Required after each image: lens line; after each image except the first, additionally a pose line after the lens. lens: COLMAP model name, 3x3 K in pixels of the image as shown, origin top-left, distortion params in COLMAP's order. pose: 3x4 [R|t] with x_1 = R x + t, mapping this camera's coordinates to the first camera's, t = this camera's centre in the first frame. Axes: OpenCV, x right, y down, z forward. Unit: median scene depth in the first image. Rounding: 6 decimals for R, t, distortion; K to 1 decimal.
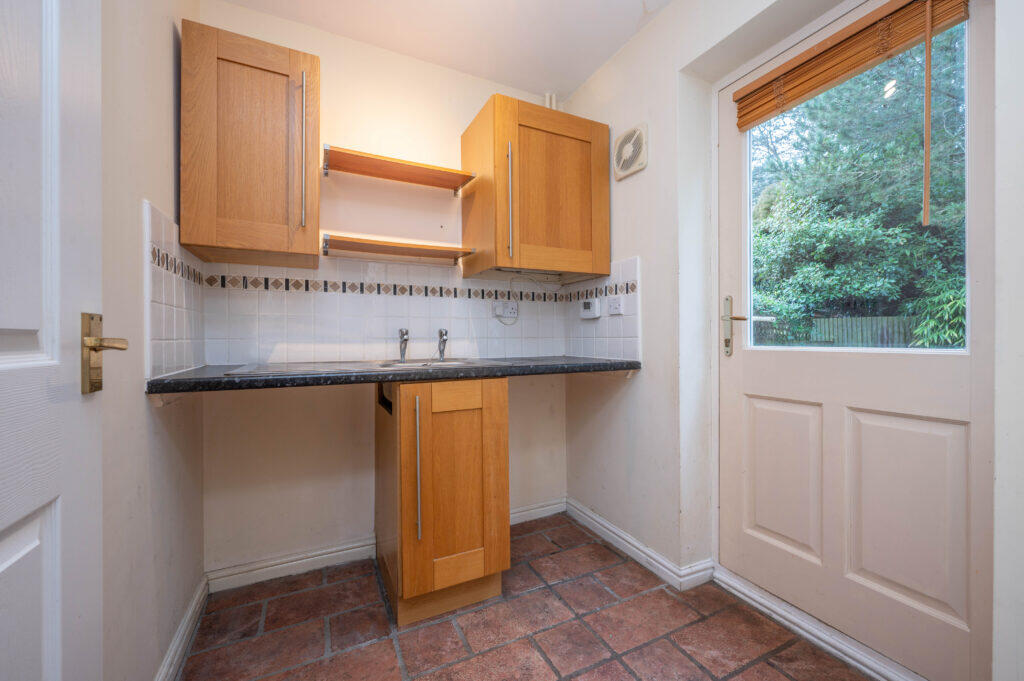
lens RADIAL K [[413.7, 0, 512.0], [0, 413.7, 340.5], [0, 0, 1]] dist [0.000170, 0.000064]
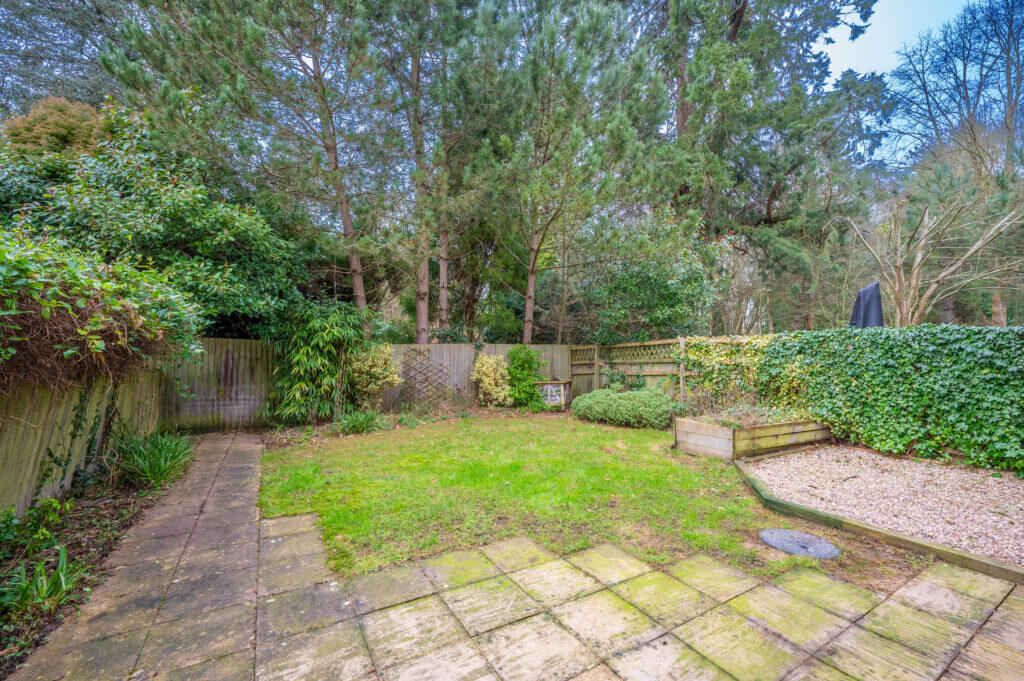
lens RADIAL K [[413.7, 0, 512.0], [0, 413.7, 340.5], [0, 0, 1]] dist [0.000170, 0.000064]
pose [[-0.079868, 0.036359, 0.996142, 0.012751], [0.000128, 0.999335, -0.036465, -0.023601], [-0.996805, -0.002785, -0.079819, 0.507179]]
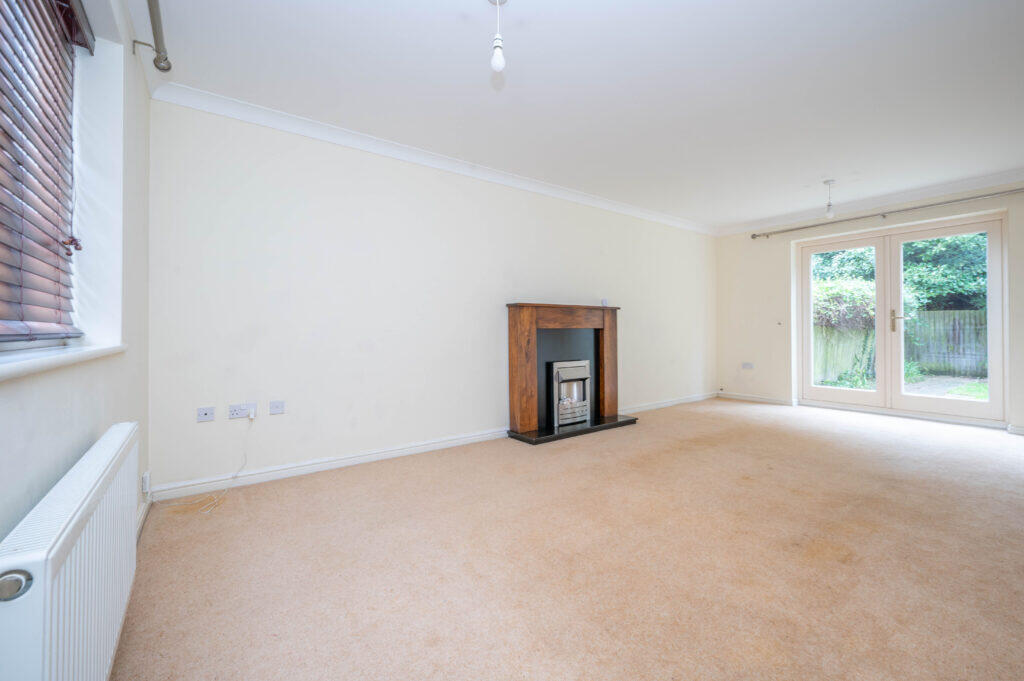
lens RADIAL K [[410.8, 0, 517.5], [0, 410.8, 333.4], [0, 0, 1]] dist [-0.000296, 0.000035]
pose [[0.986531, 0.000205, 0.163575, -0.551873], [0.000810, 0.999981, -0.006133, 0.015331], [-0.163573, 0.006183, 0.986512, 0.043356]]
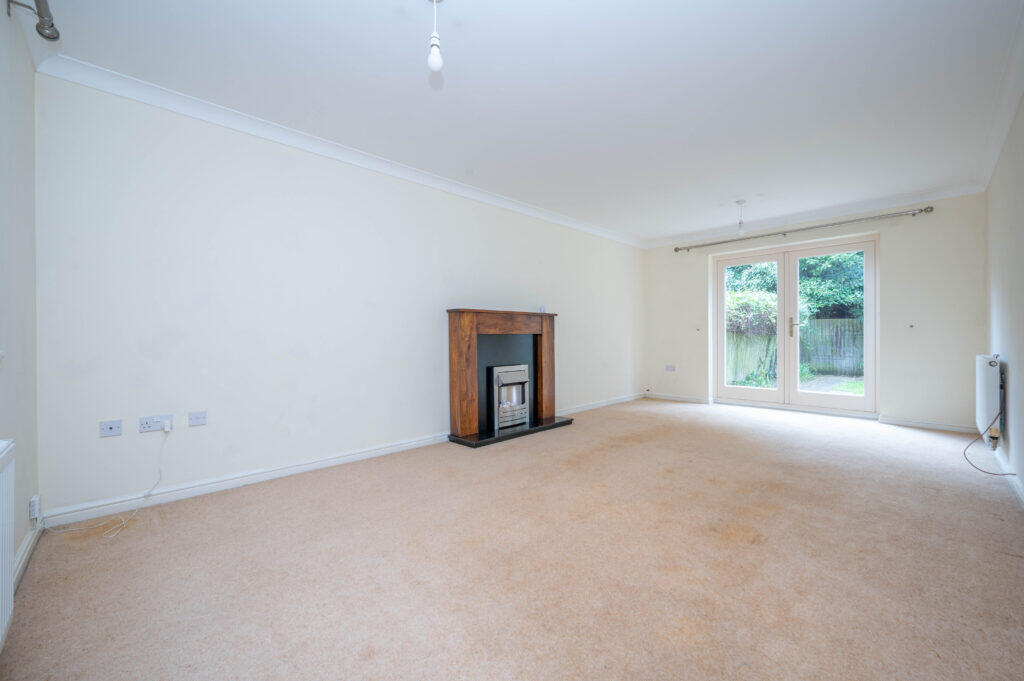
lens RADIAL K [[413.7, 0, 512.0], [0, 413.7, 340.5], [0, 0, 1]] dist [0.000170, 0.000064]
pose [[0.954513, -0.004028, 0.298142, -0.573606], [0.002639, 0.999984, 0.005062, 0.004937], [-0.298157, -0.004045, 0.954508, 0.003029]]
